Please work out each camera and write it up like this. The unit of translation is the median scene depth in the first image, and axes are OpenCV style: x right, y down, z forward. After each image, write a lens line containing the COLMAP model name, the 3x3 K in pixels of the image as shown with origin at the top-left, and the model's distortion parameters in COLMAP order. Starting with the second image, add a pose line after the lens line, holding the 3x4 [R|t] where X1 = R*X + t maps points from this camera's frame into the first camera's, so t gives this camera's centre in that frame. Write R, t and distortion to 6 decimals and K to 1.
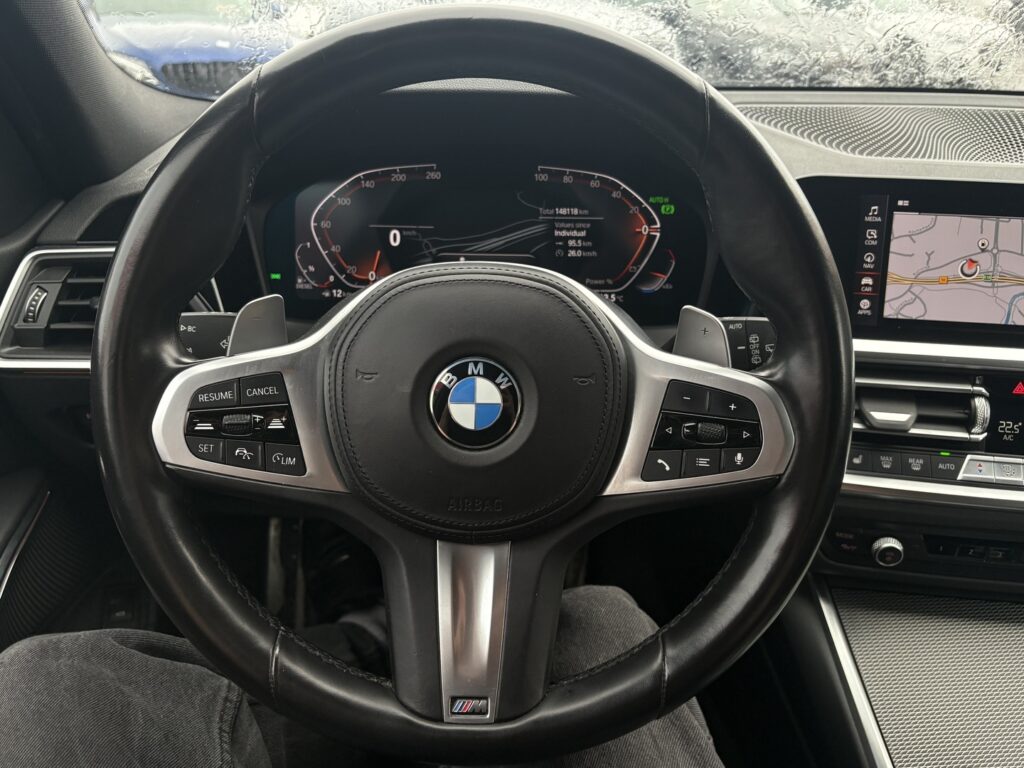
lens RADIAL K [[829.6, 0, 513.2], [0, 829.6, 382.9], [0, 0, 1]] dist [0.010930, 0.001286]
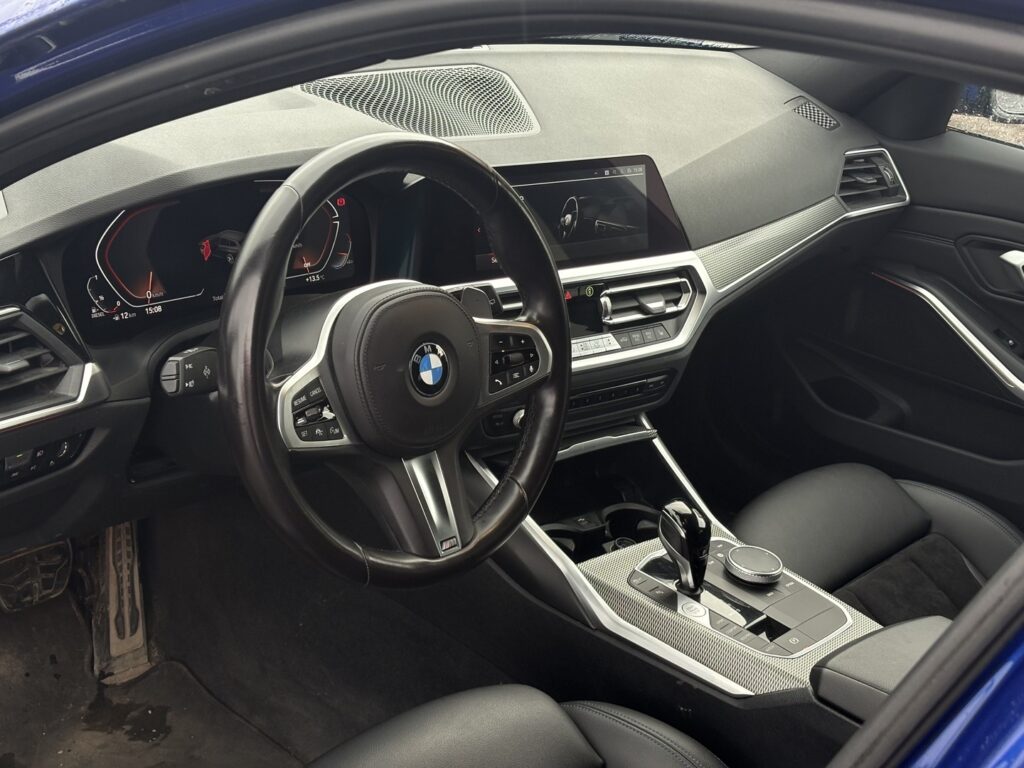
lens RADIAL K [[1558.6, 0, 511.8], [0, 1558.6, 384.3], [0, 0, 1]] dist [0.048736, 0.000000]
pose [[0.688212, -0.218632, 0.691783, -2.083399], [0.165803, 0.975676, 0.143406, -0.364905], [-0.706310, 0.016006, 0.707722, -1.347278]]
